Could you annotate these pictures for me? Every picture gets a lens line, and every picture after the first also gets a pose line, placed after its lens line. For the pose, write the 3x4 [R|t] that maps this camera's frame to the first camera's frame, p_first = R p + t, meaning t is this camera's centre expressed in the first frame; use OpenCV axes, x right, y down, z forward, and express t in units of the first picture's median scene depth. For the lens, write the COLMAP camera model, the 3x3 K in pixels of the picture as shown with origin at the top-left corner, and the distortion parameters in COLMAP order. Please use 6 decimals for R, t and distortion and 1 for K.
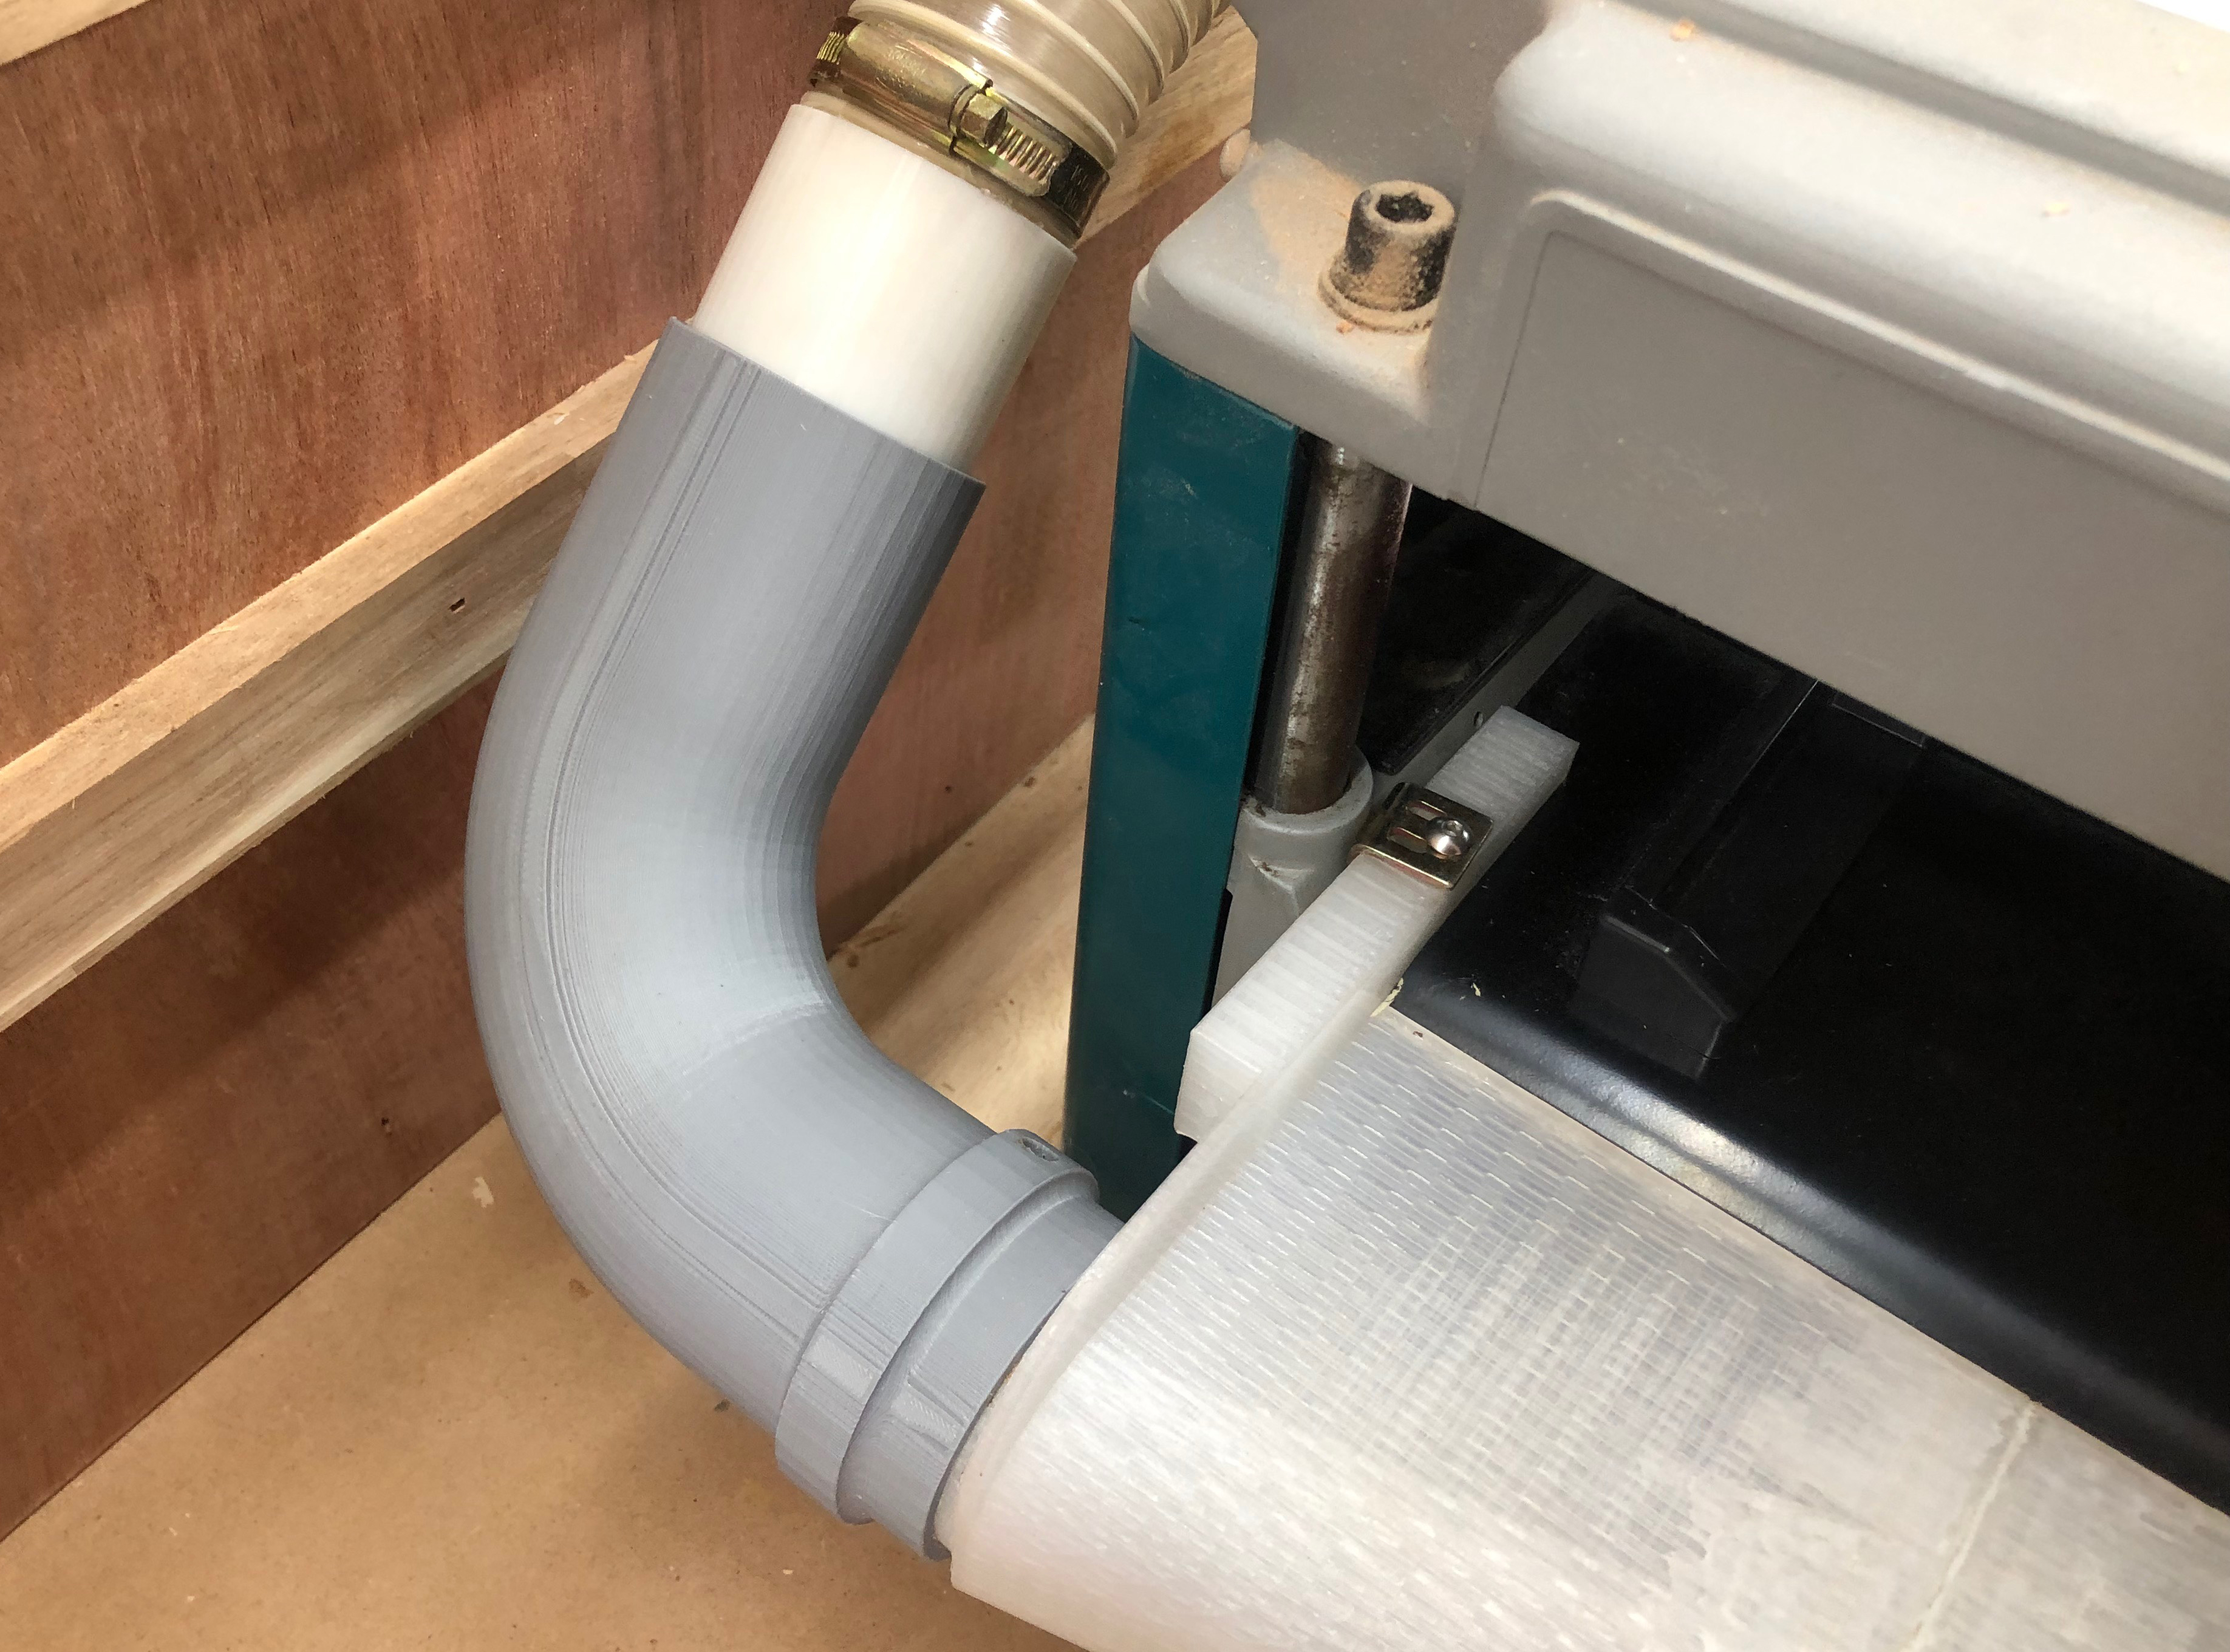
lens RADIAL K [[2032.2, 0, 1007.2], [0, 2032.2, 821.0], [0, 0, 1]] dist [0.091511, -0.176593]
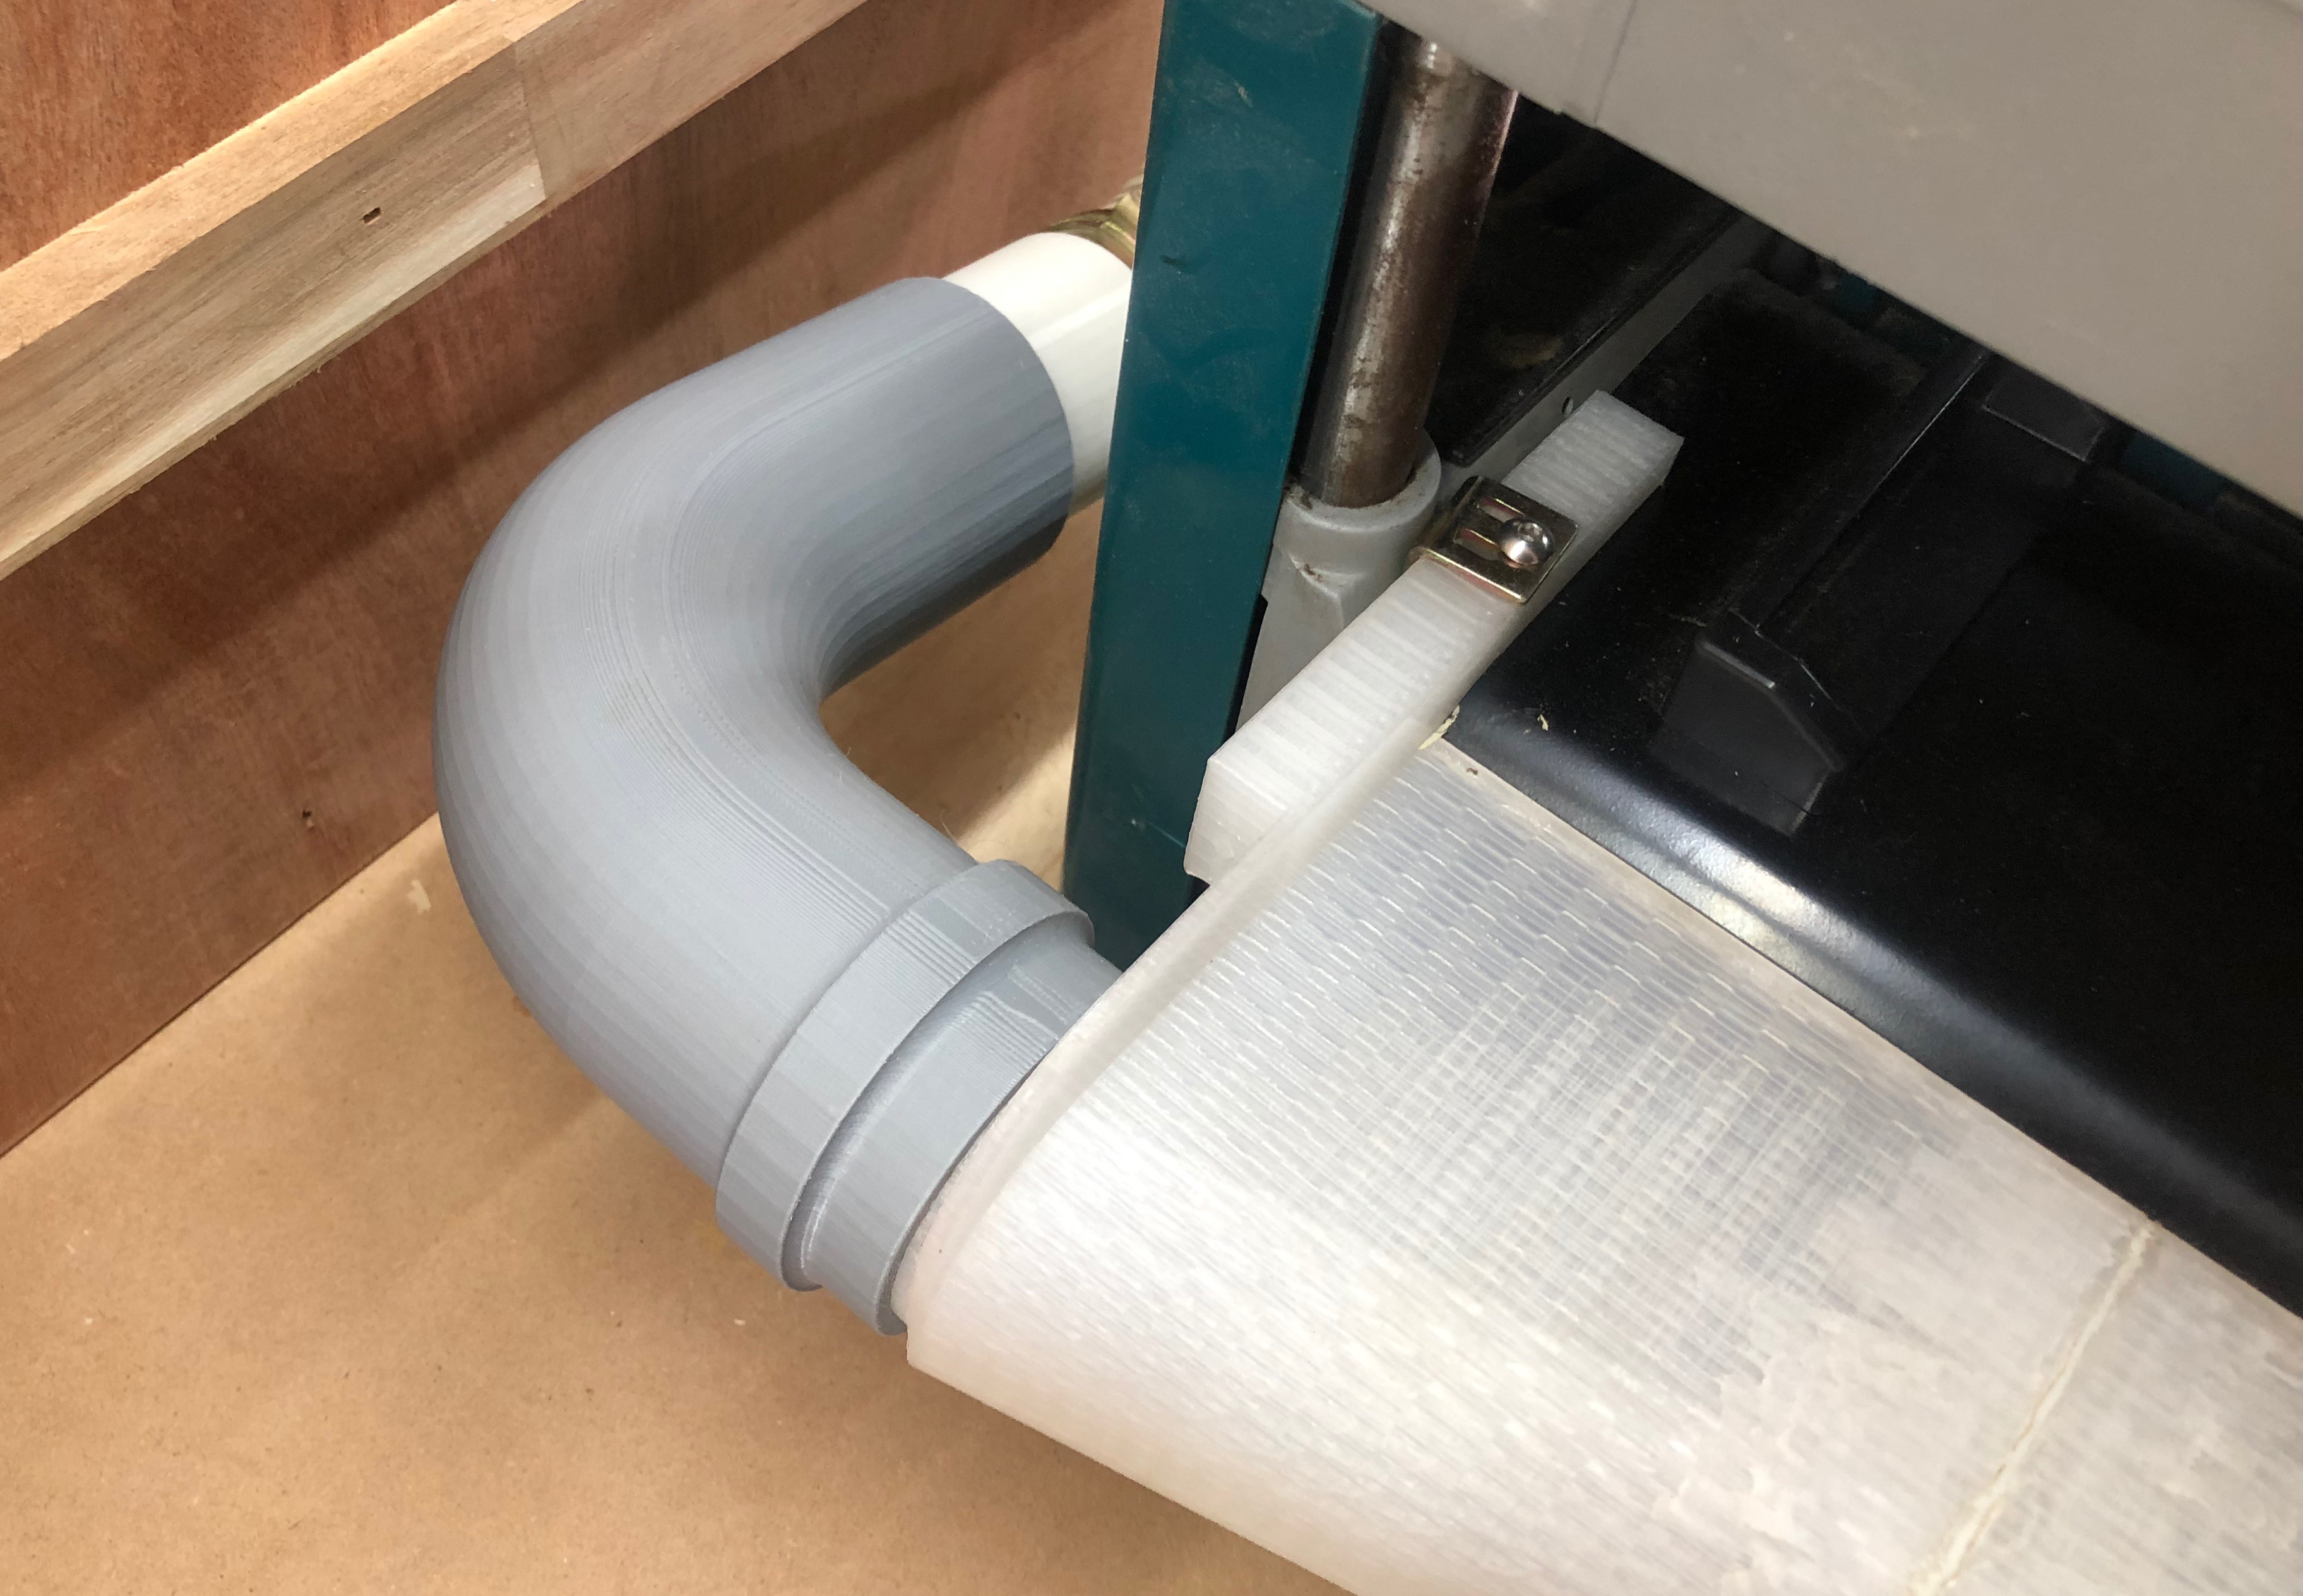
lens RADIAL K [[2113.9, 0, 1052.9], [0, 2113.9, 799.0], [0, 0, 1]] dist [0.054634, -0.099797]
pose [[0.998998, 0.043386, 0.010946, 0.016128], [-0.044430, 0.990816, 0.127709, 0.010328], [-0.005304, -0.128068, 0.991751, 0.120438]]
